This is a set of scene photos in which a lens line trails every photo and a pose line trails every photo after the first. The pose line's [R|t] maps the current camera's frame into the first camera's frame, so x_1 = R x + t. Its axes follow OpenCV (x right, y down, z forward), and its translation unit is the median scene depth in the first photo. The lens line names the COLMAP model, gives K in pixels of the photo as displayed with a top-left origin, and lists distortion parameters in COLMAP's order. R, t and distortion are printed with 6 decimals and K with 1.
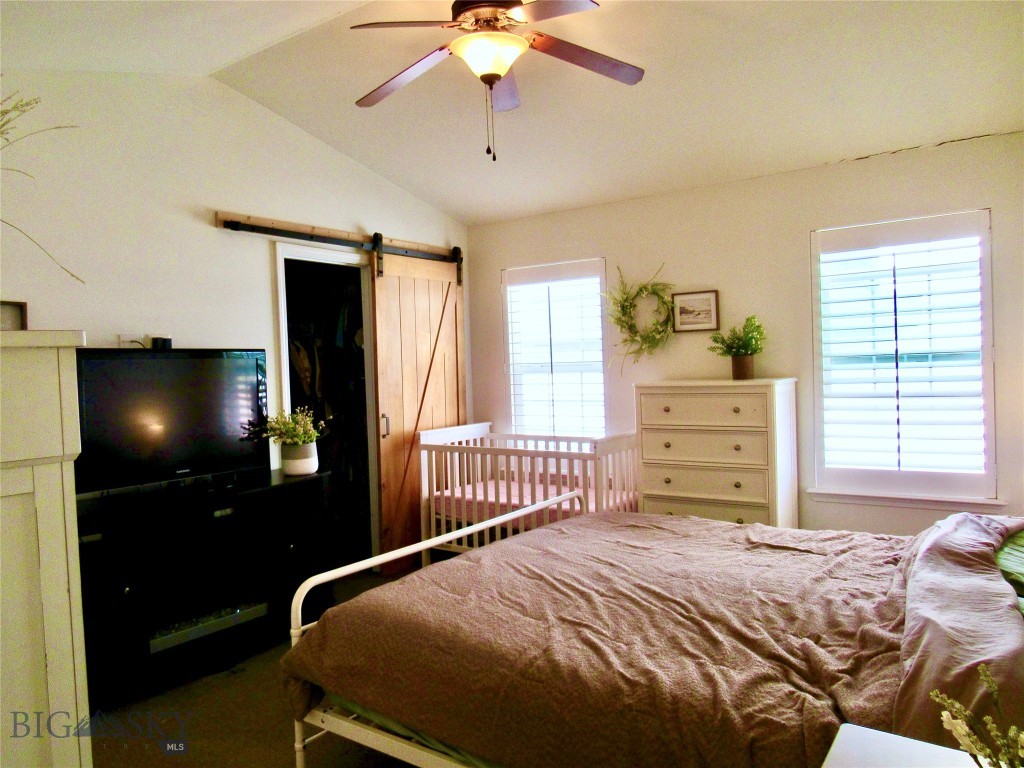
lens RADIAL K [[729.7, 0, 528.0], [0, 729.7, 398.8], [0, 0, 1]] dist [-0.028449, 0.000786]
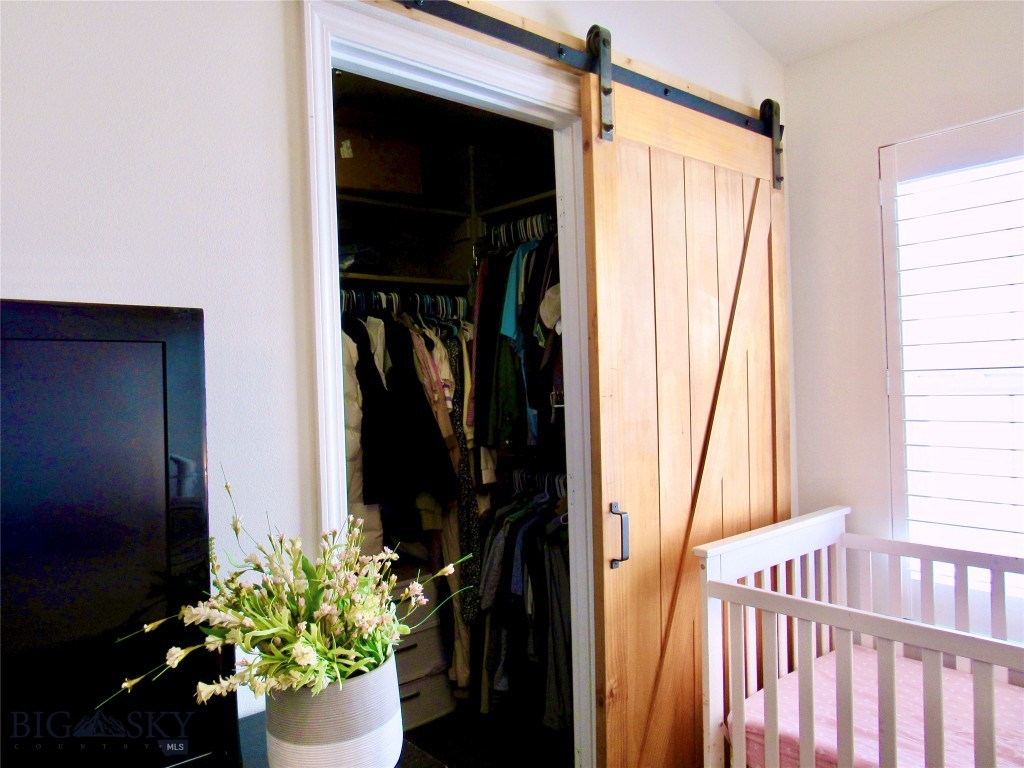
lens RADIAL K [[729.7, 0, 512.9], [0, 729.7, 384.5], [0, 0, 1]] dist [-0.028449, 0.000786]
pose [[0.963780, -0.001376, -0.266695, -0.145350], [-0.007689, 0.999428, -0.032945, -0.027293], [0.266587, 0.033803, 0.963218, 0.613011]]
